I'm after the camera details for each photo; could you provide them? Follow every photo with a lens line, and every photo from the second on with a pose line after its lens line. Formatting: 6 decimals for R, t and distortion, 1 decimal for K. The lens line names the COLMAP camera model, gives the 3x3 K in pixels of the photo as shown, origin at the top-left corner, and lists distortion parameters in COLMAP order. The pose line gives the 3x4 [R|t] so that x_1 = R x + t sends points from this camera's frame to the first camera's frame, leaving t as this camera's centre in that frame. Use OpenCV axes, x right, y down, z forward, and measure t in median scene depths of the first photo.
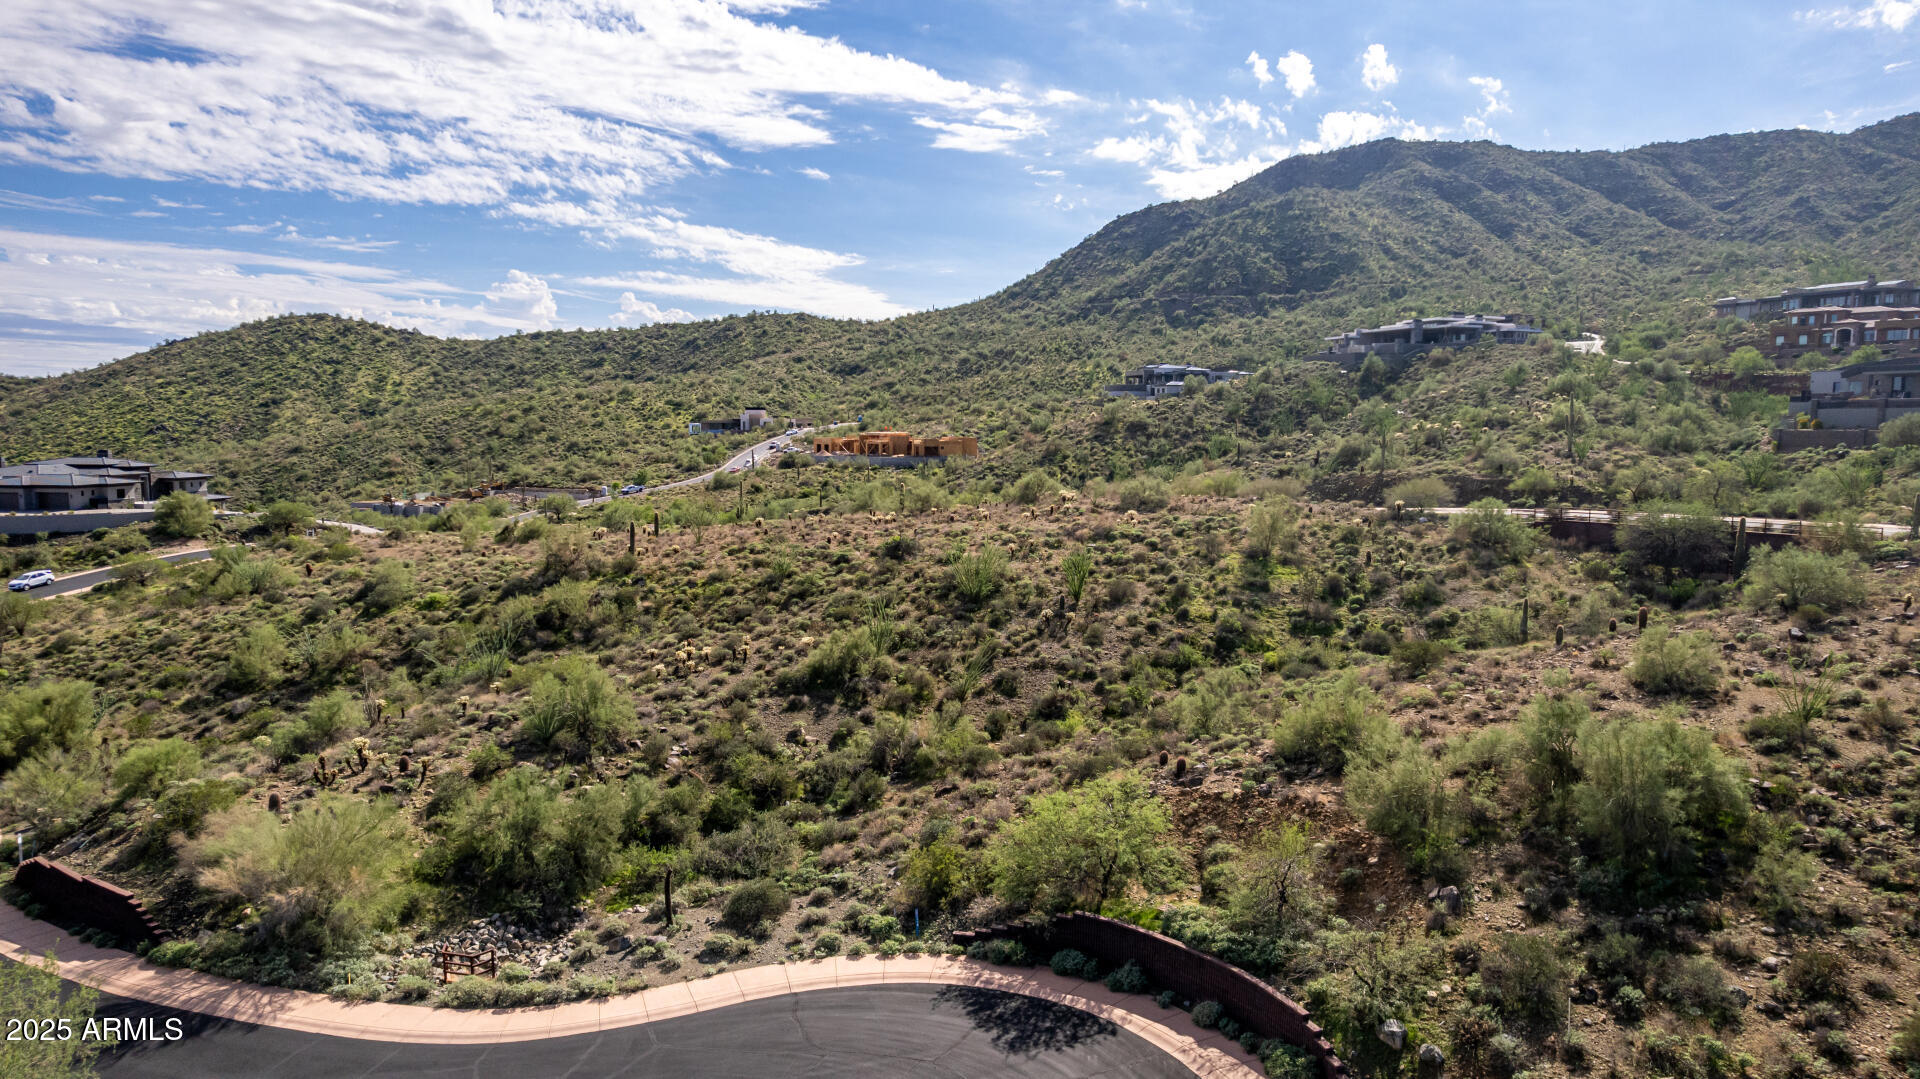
lens RADIAL K [[1222.3, 0, 967.3], [0, 1222.3, 551.4], [0, 0, 1]] dist [-0.074569, 0.064108]
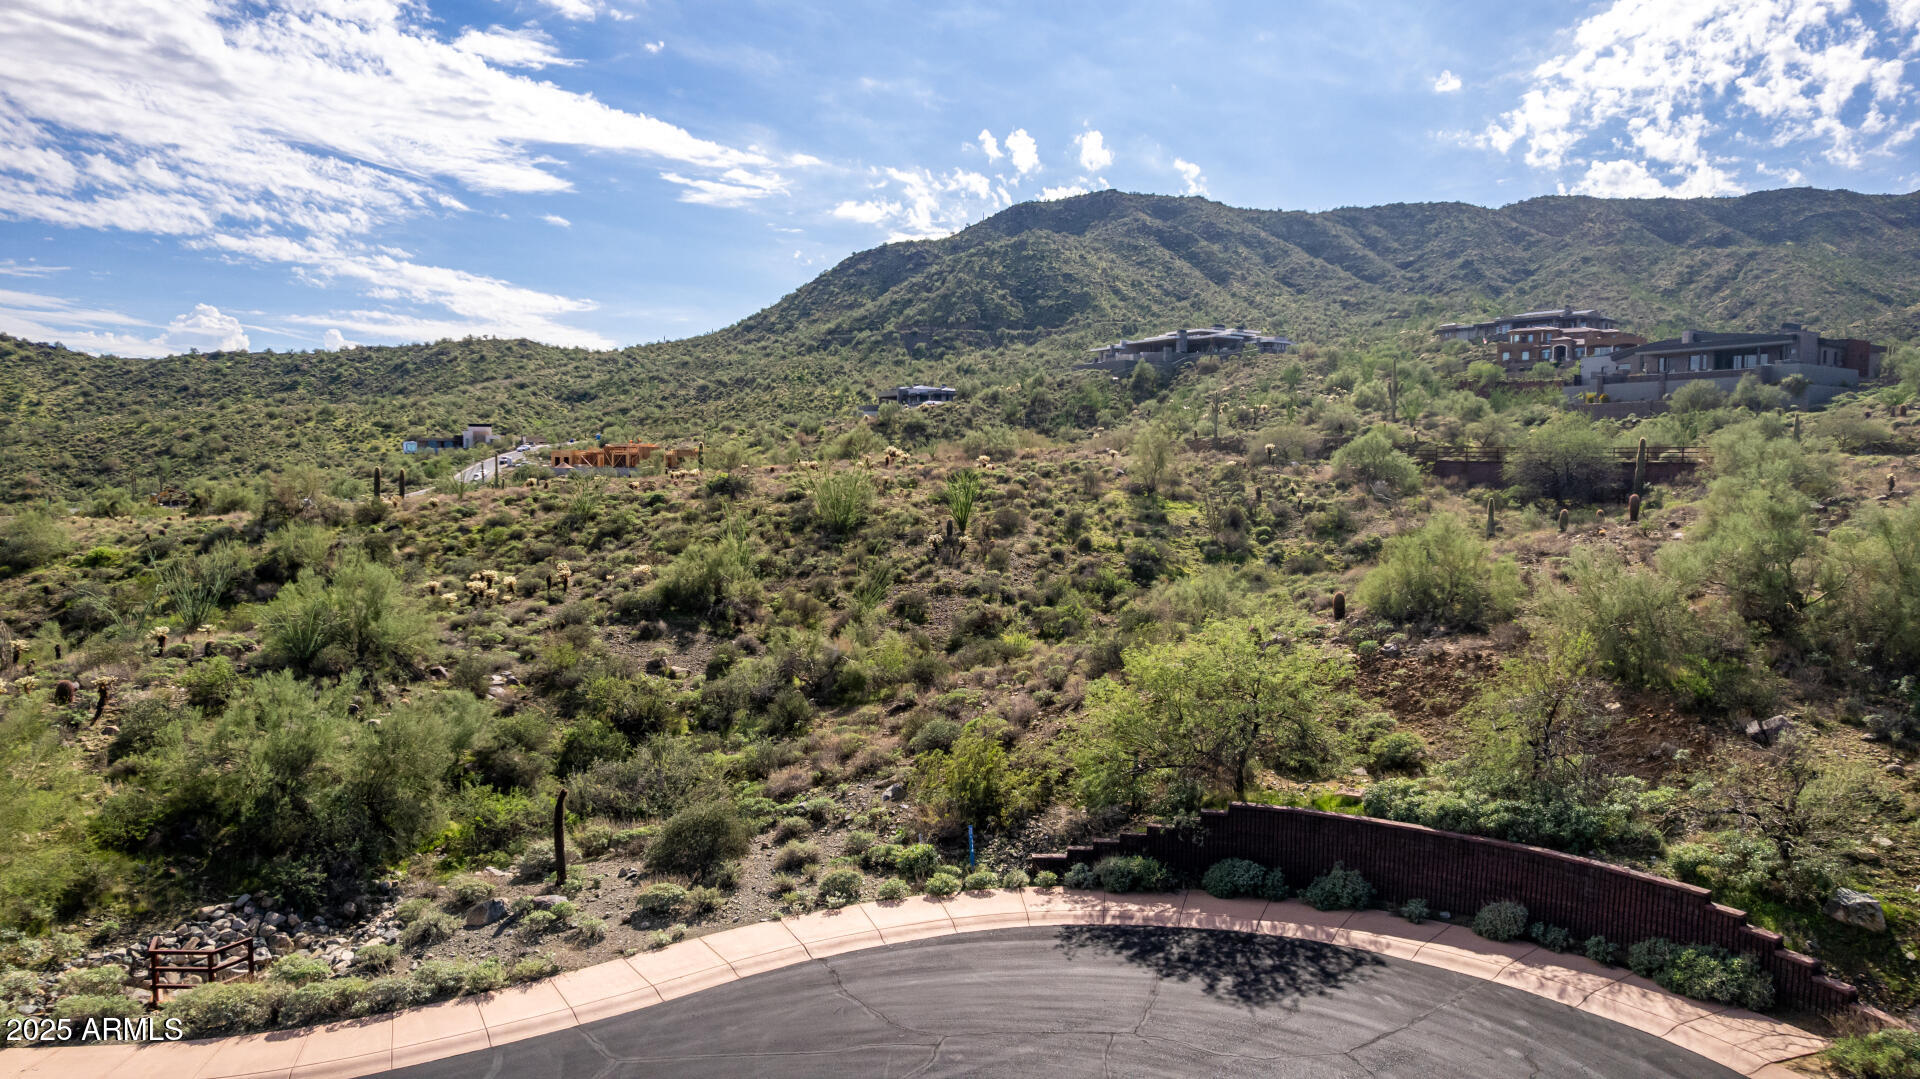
lens RADIAL K [[1222.3, 0, 964.0], [0, 1222.3, 540.9], [0, 0, 1]] dist [-0.074569, 0.064108]
pose [[0.975680, -0.006989, 0.219088, -0.067932], [0.017339, 0.998821, -0.045351, 0.063023], [-0.218513, 0.048047, 0.974651, 0.132113]]
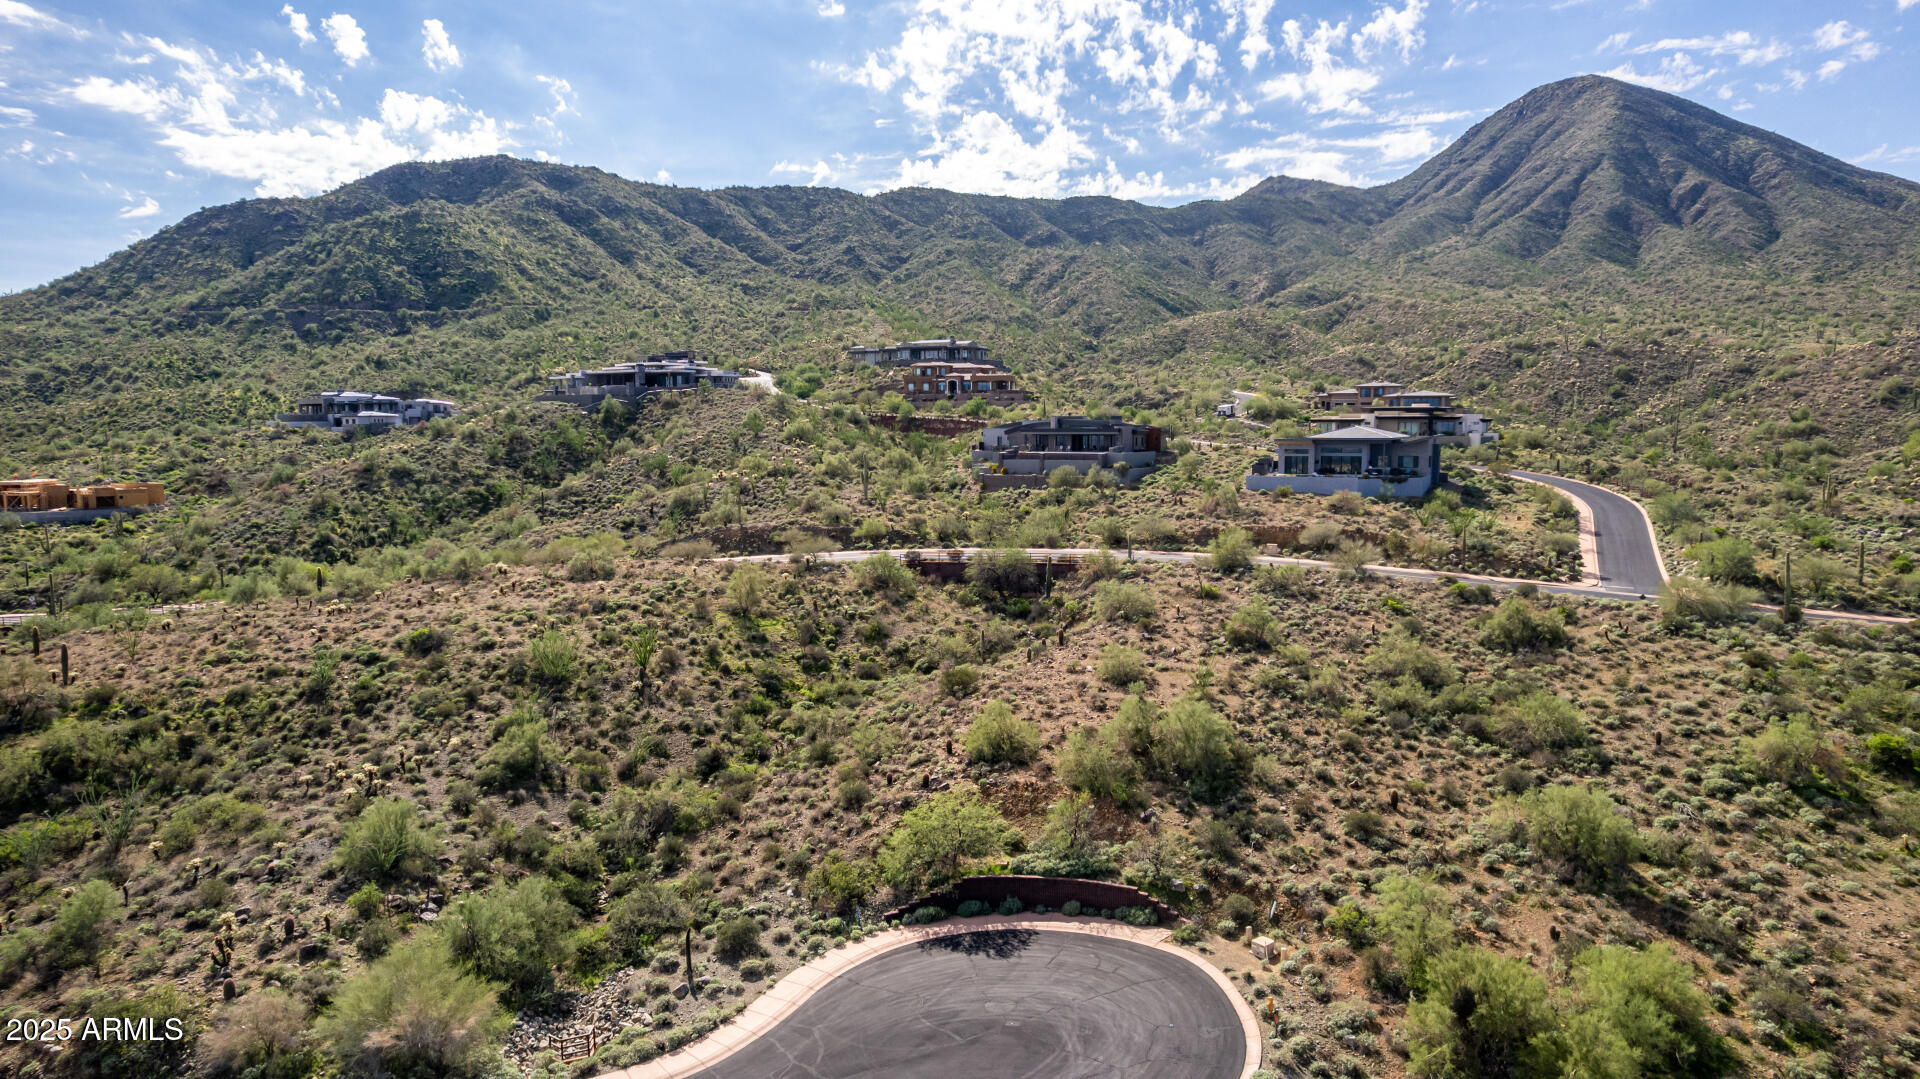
lens RADIAL K [[1222.3, 0, 956.5], [0, 1222.3, 545.9], [0, 0, 1]] dist [-0.074569, 0.064108]
pose [[0.761201, -0.072576, 0.644443, -0.317330], [0.077409, 0.996782, 0.020822, -0.059620], [-0.643880, 0.034036, 0.764369, -0.080179]]
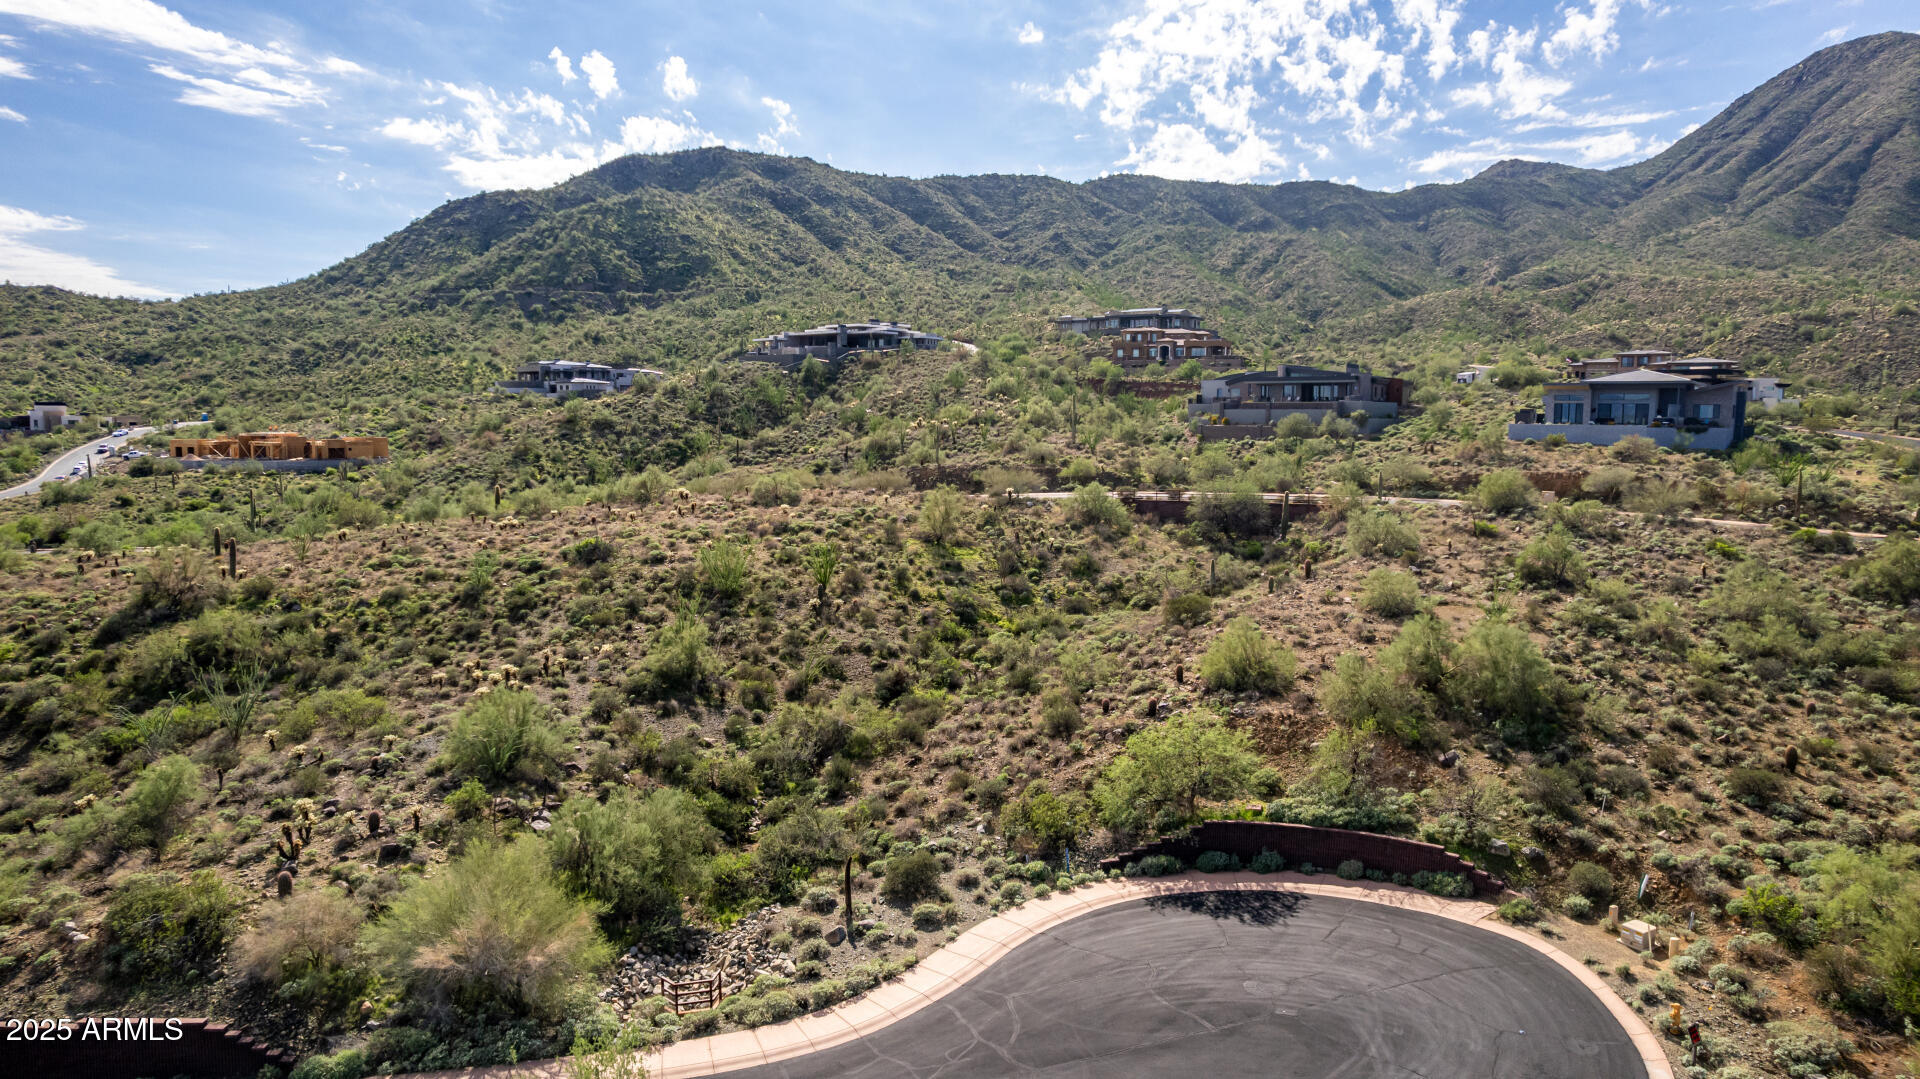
lens RADIAL K [[1222.3, 0, 959.2], [0, 1222.3, 541.5], [0, 0, 1]] dist [-0.074569, 0.064108]
pose [[0.855844, -0.049301, 0.514879, -0.256190], [0.052296, 0.998594, 0.008691, -0.002991], [-0.514583, 0.019488, 0.857219, 0.024827]]
